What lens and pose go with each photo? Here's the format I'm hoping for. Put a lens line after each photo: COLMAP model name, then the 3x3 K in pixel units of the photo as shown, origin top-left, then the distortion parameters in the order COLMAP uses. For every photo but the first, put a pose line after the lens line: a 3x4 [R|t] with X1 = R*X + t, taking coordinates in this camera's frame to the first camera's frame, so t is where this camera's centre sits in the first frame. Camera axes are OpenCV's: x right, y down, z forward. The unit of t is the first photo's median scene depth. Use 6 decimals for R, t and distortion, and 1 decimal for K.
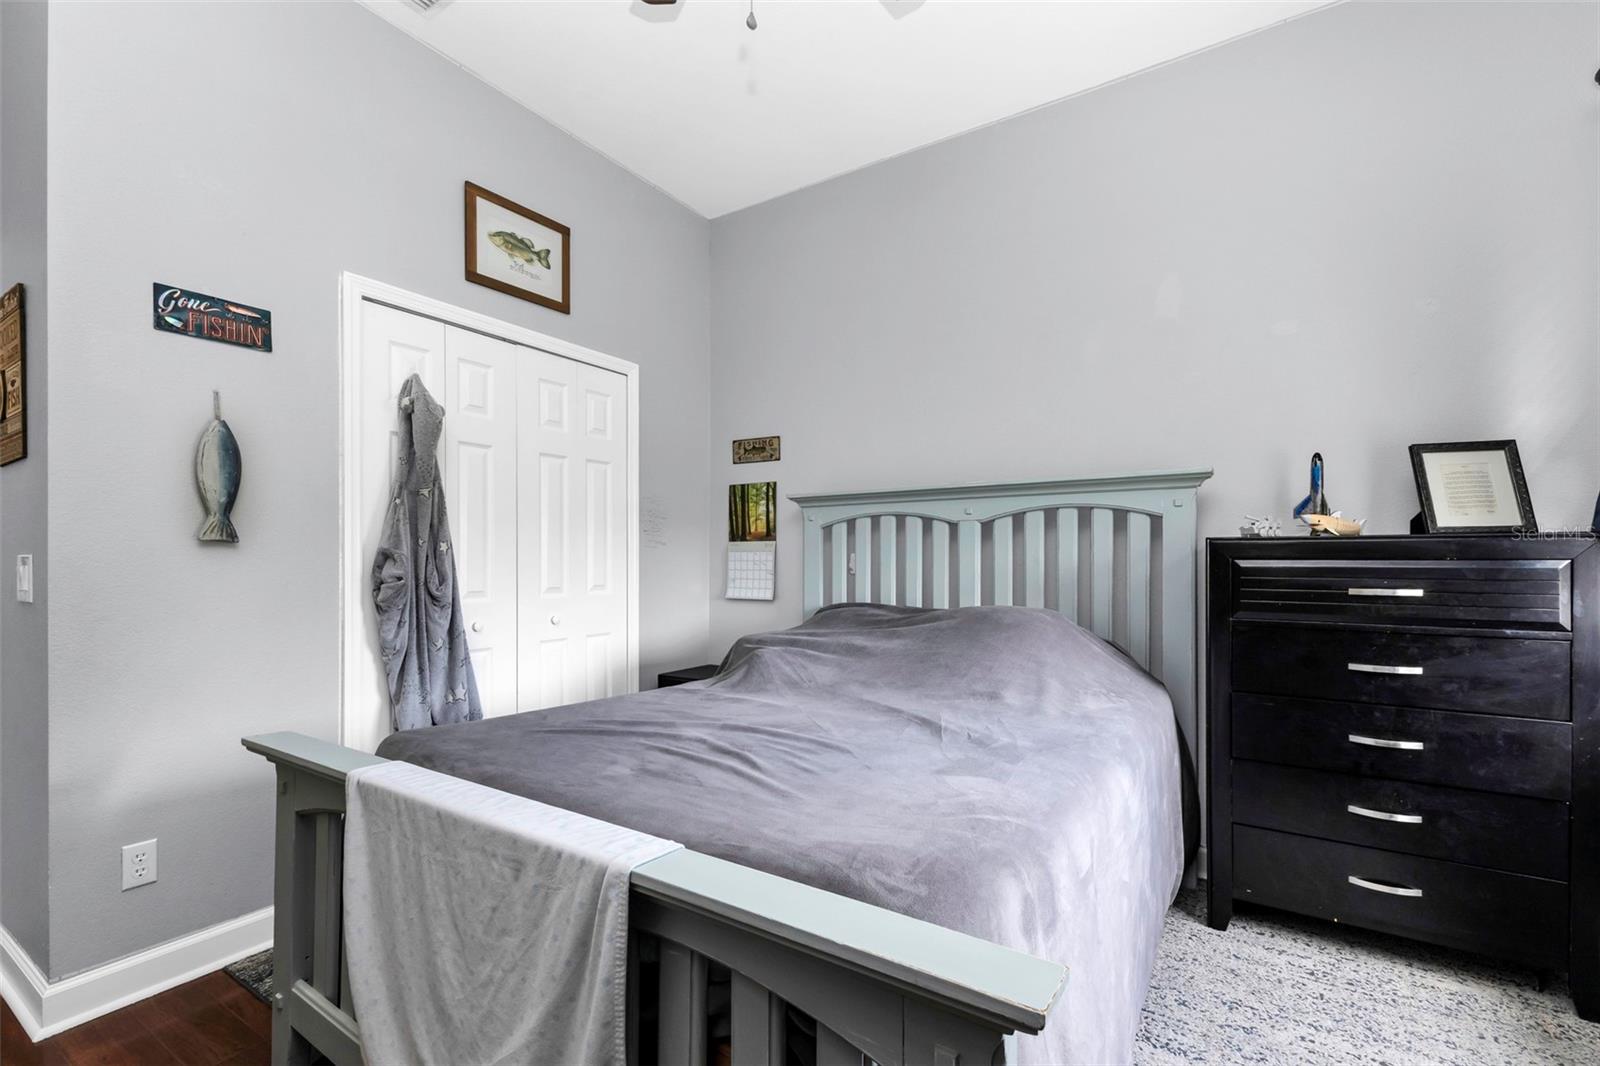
lens RADIAL K [[693.4, 0, 798.3], [0, 693.4, 539.6], [0, 0, 1]] dist [0.002847, 0.000223]
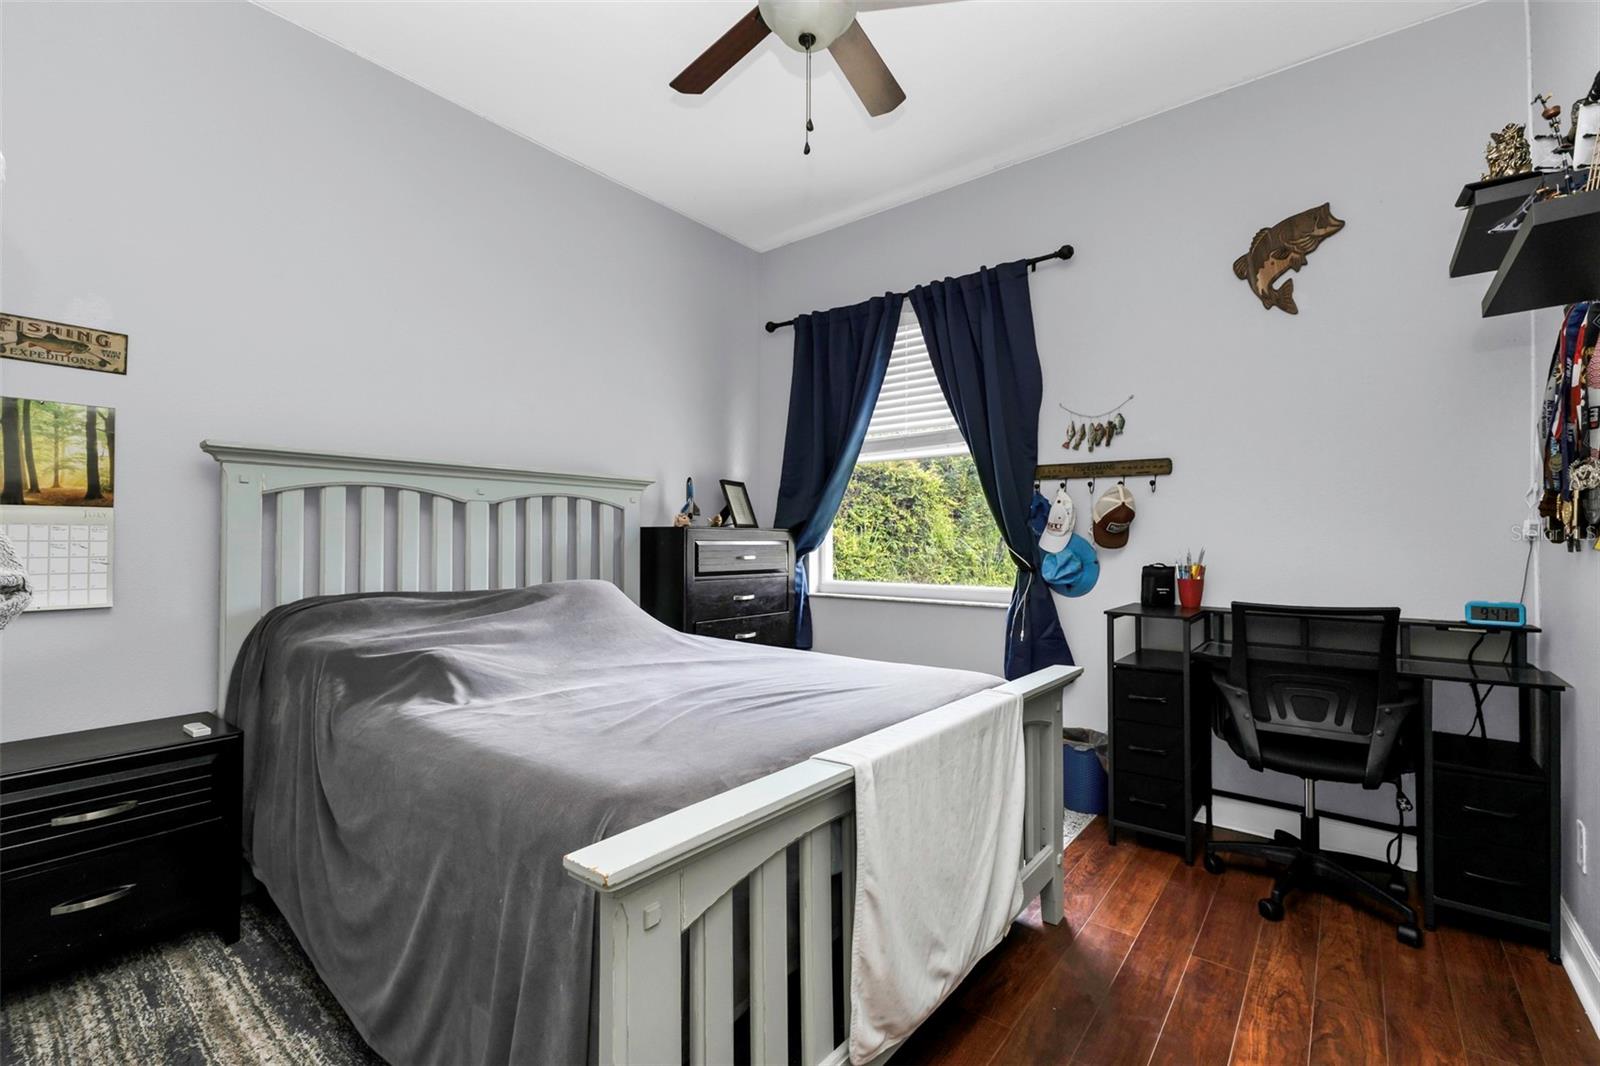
lens RADIAL K [[693.4, 0, 798.3], [0, 693.4, 539.6], [0, 0, 1]] dist [0.002847, 0.000223]
pose [[0.122439, 0.004099, 0.992468, -0.558284], [-0.028451, 0.999595, -0.000619, 0.012963], [-0.992068, -0.028161, 0.122506, 0.340432]]
